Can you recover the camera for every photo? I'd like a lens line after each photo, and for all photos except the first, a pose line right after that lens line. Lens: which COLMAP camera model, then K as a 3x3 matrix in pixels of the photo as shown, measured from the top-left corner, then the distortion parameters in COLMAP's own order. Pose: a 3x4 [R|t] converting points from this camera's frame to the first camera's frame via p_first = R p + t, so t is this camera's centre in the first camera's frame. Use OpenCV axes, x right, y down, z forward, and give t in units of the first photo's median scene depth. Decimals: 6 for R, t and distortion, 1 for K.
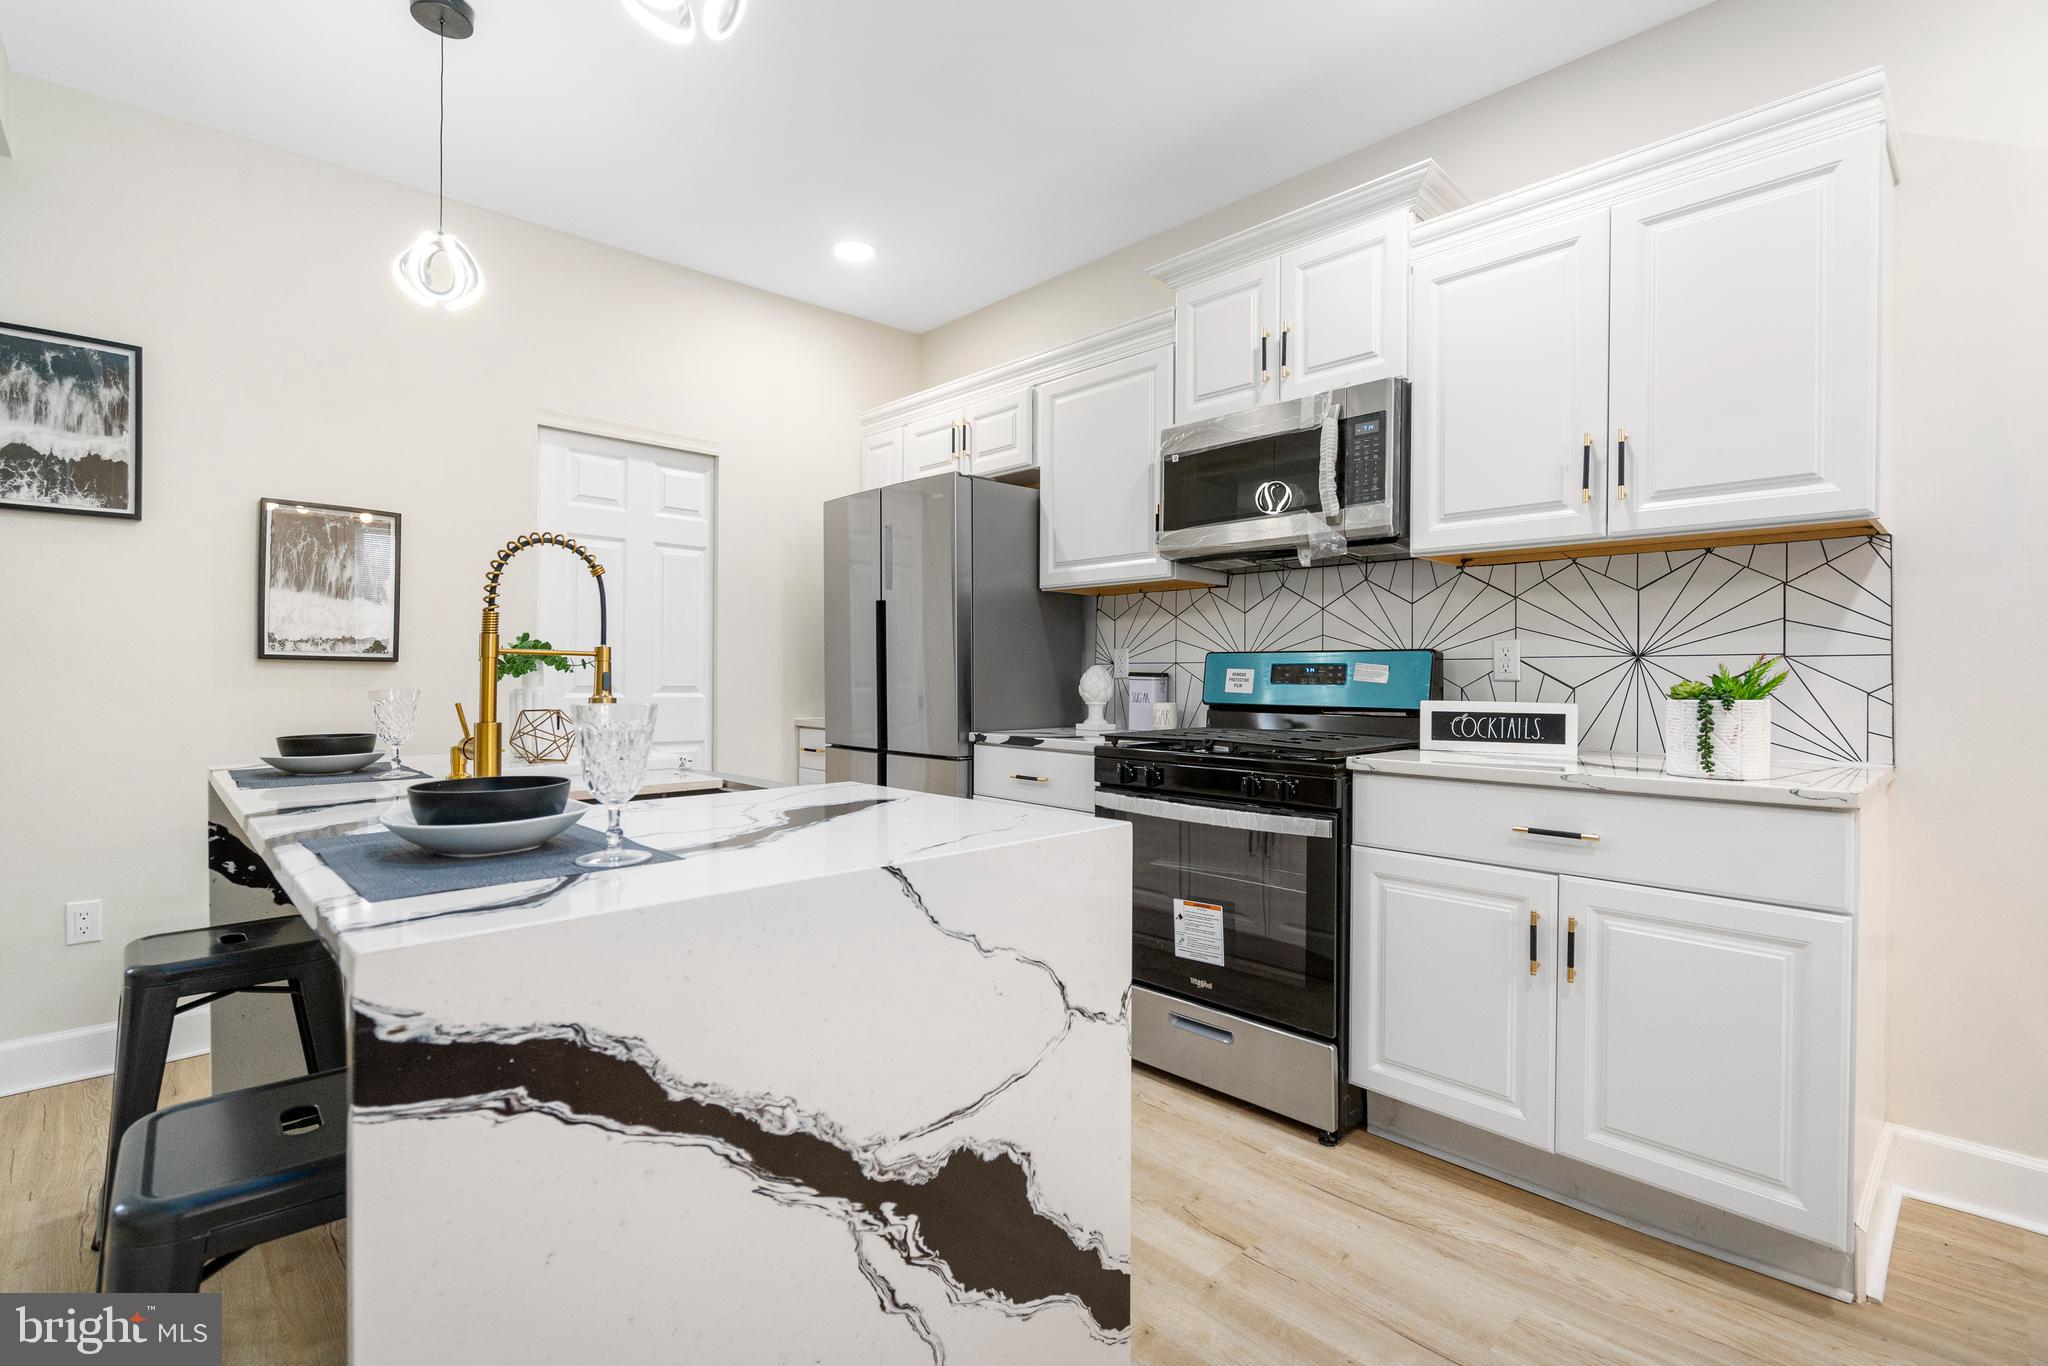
lens RADIAL K [[947.5, 0, 1021.7], [0, 947.5, 678.2], [0, 0, 1]] dist [-0.001714, -0.000112]
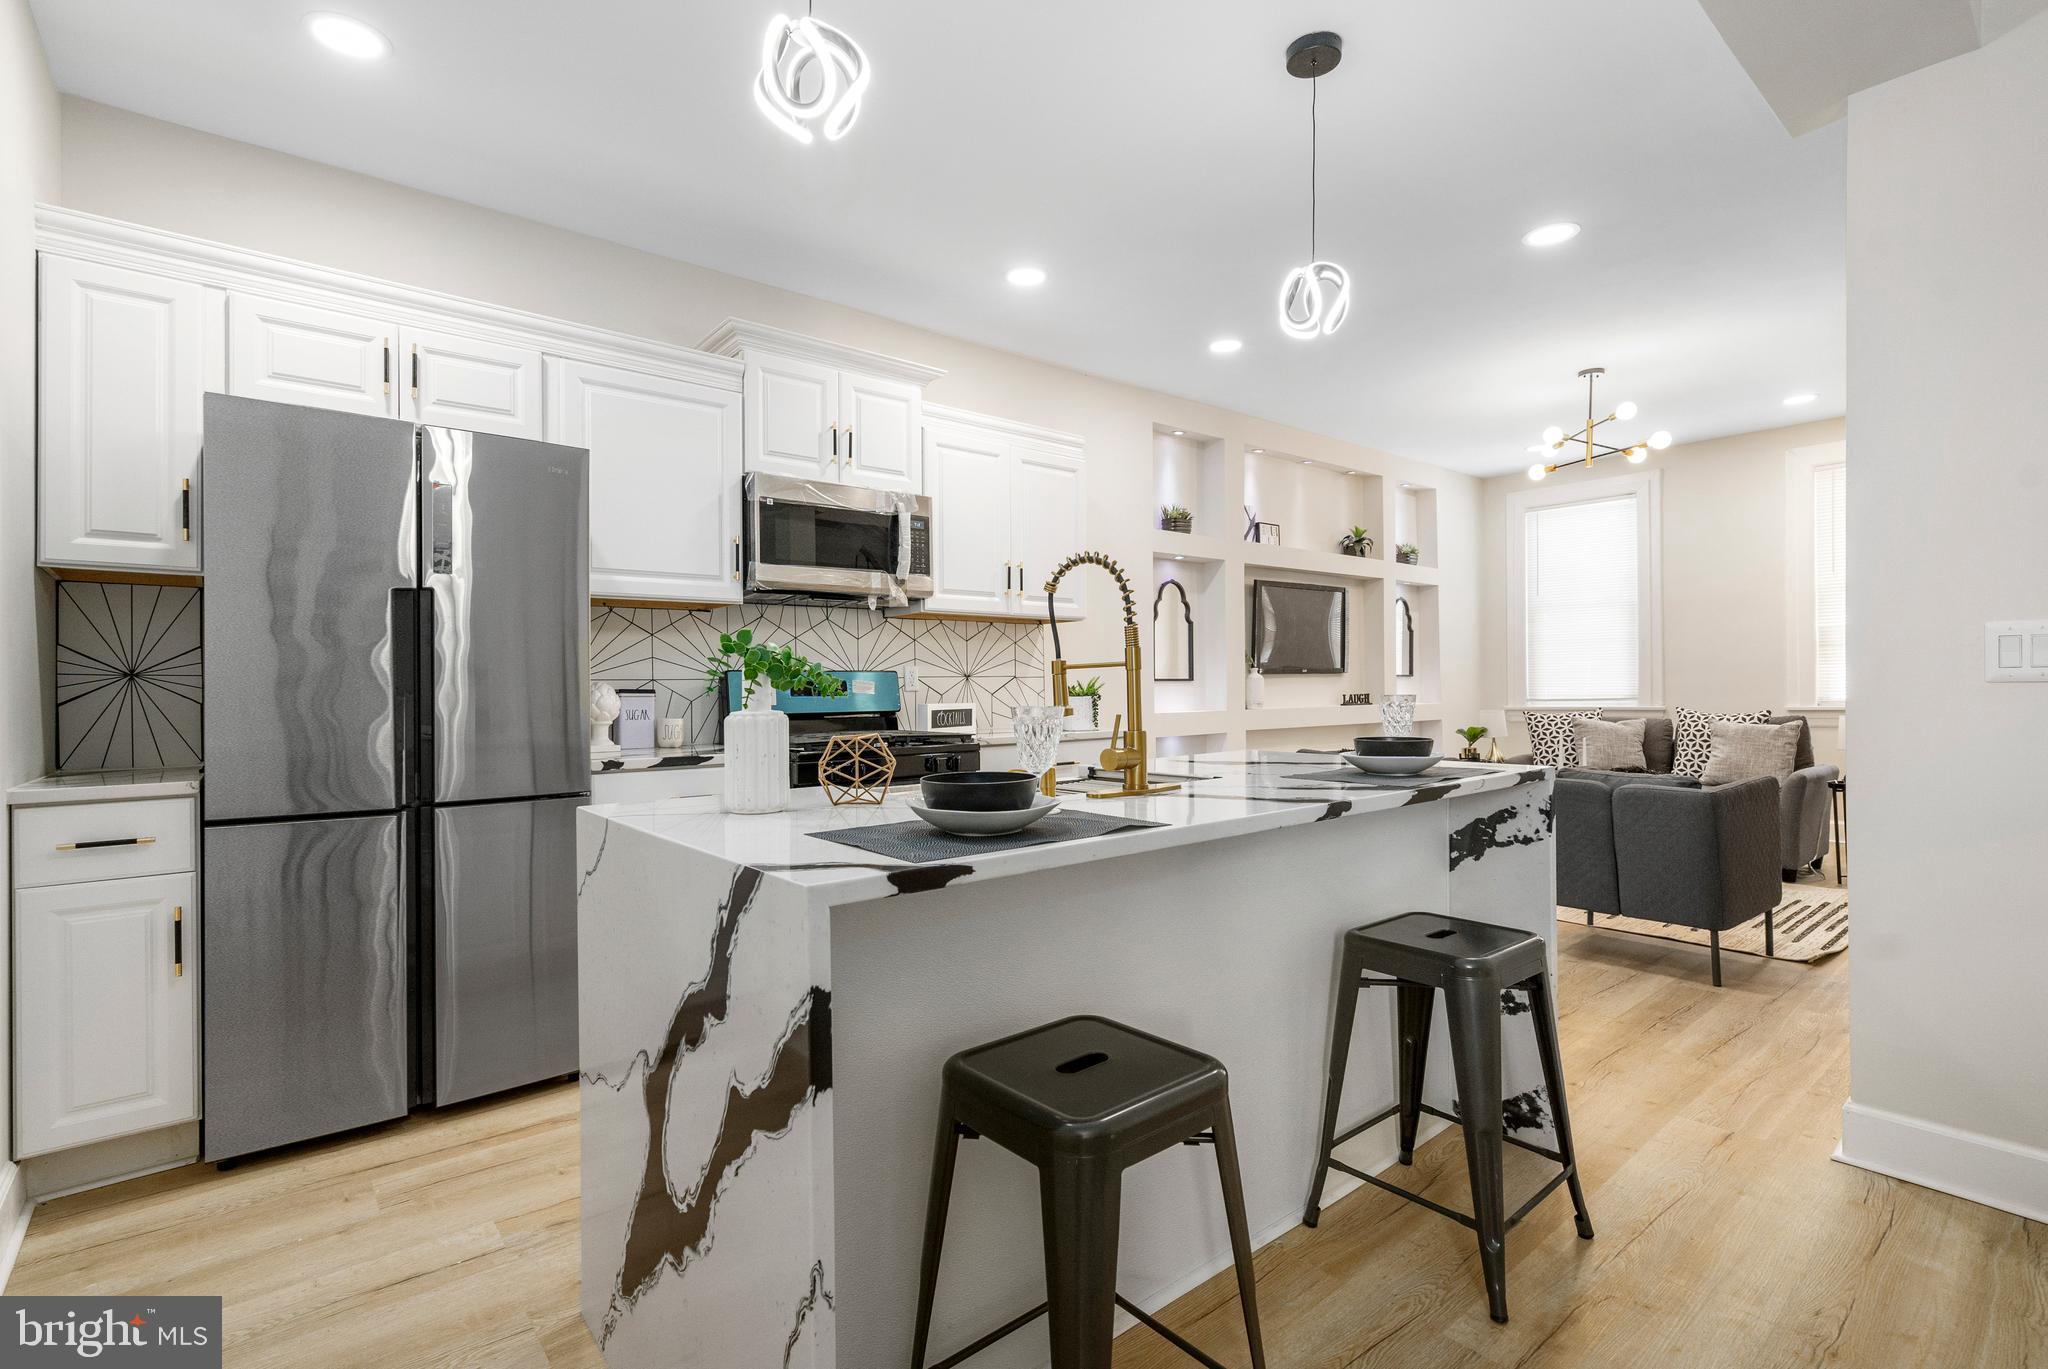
lens RADIAL K [[944.6, 0, 1023.7], [0, 944.6, 694.3], [0, 0, 1]] dist [-0.001330, 0.000406]
pose [[0.069159, -0.011094, 0.997544, -1.103979], [0.017731, 0.999794, 0.009890, -0.004871], [-0.997448, 0.017003, 0.069341, 0.709570]]
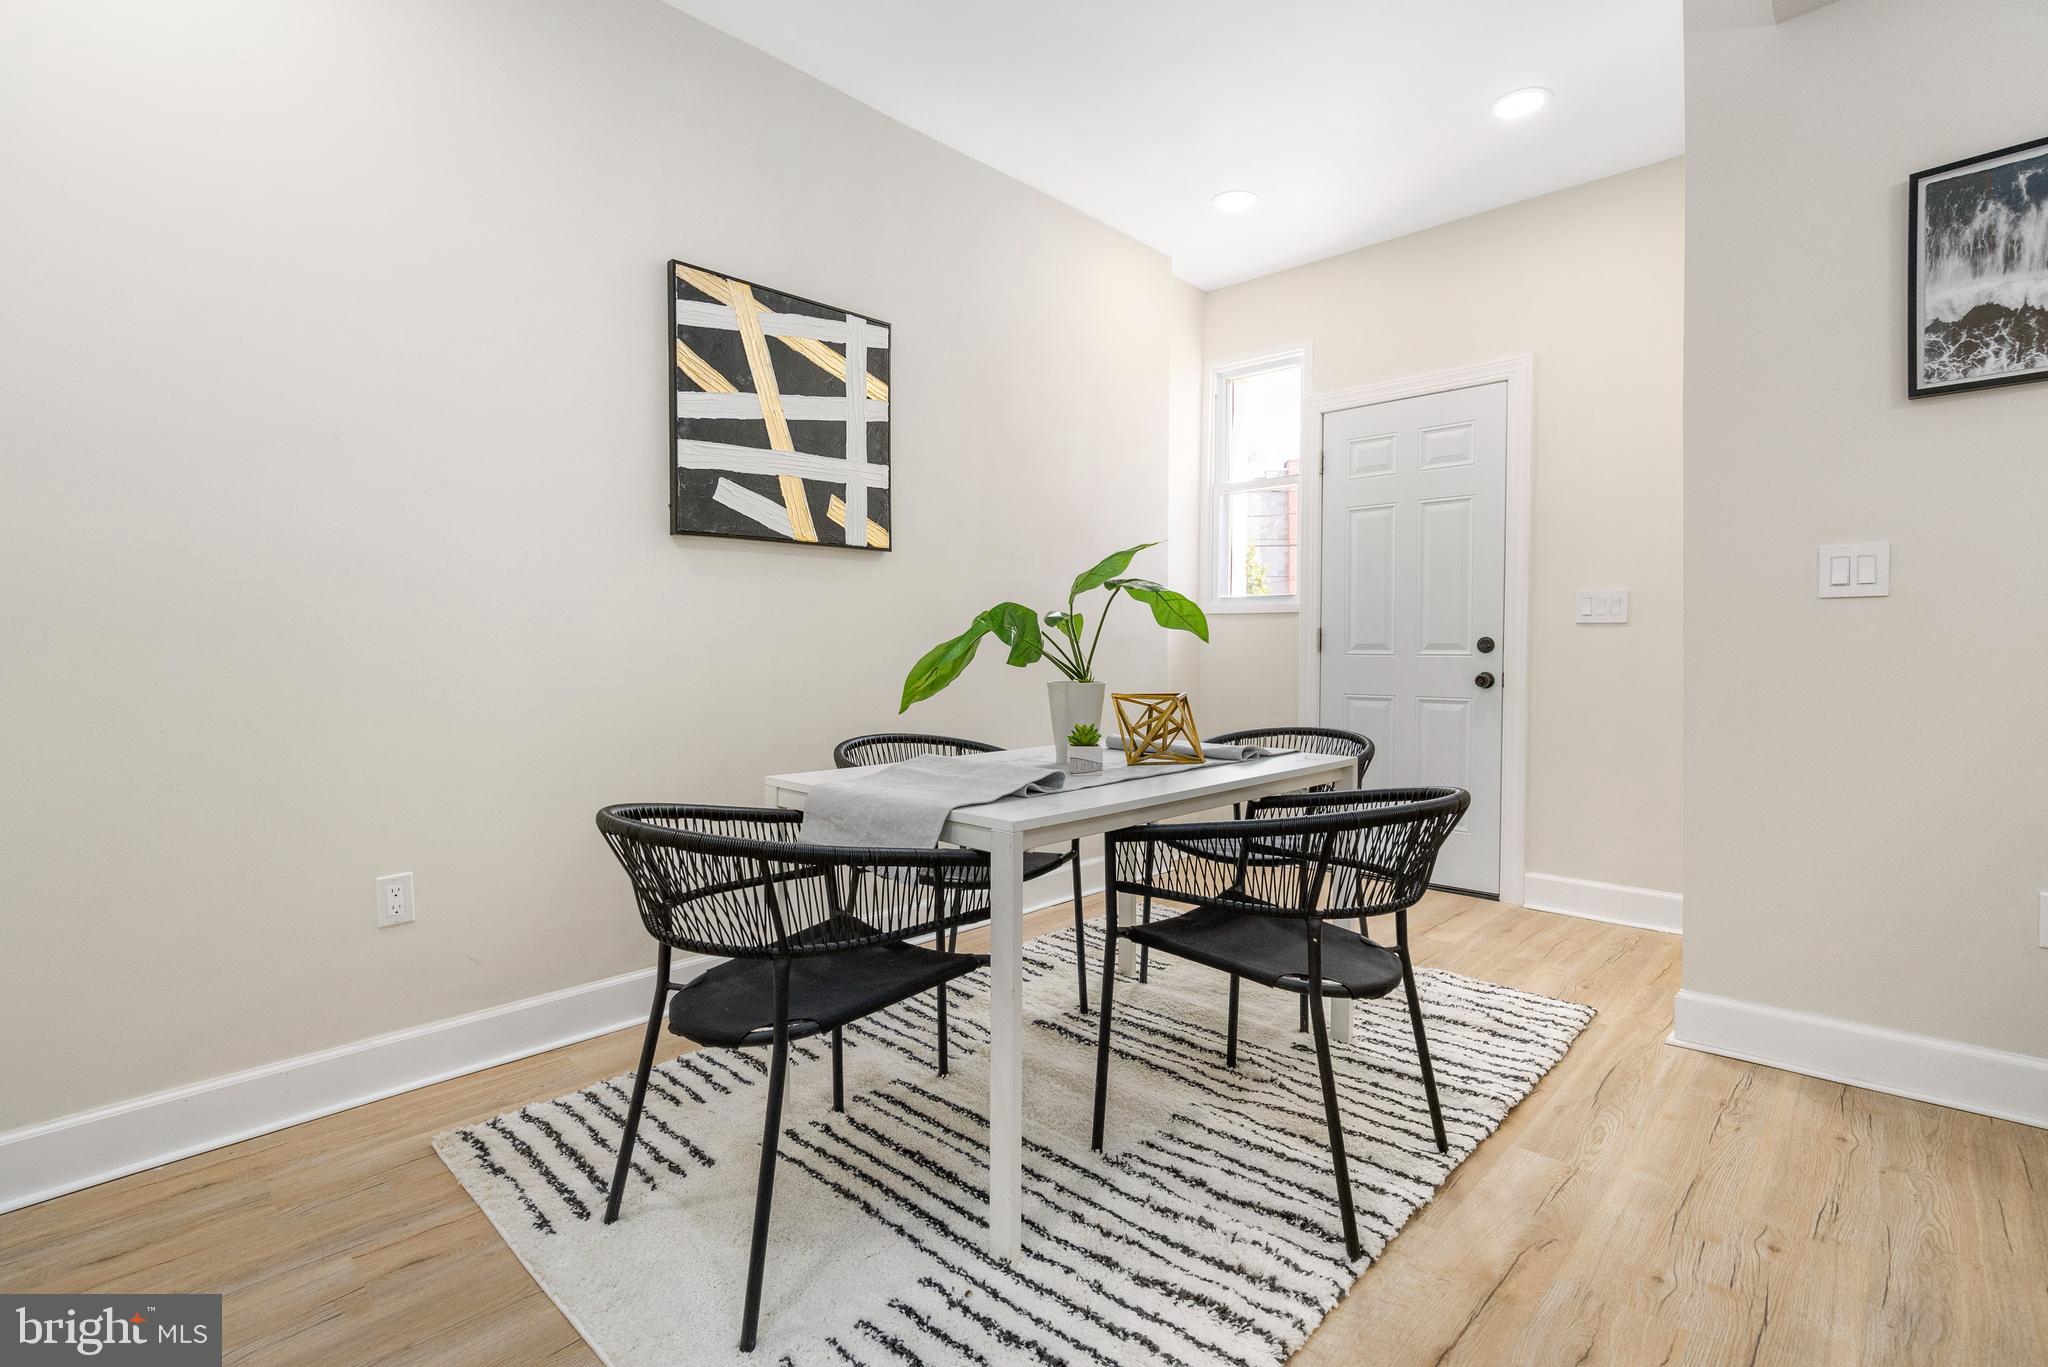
lens RADIAL K [[941.4, 0, 1020.0], [0, 941.4, 673.3], [0, 0, 1]] dist [-0.002797, -0.000290]
pose [[0.043822, 0.015327, -0.998922, -0.293222], [0.007483, 0.999849, 0.015669, 0.044850], [0.999011, -0.008162, 0.043701, 0.144119]]
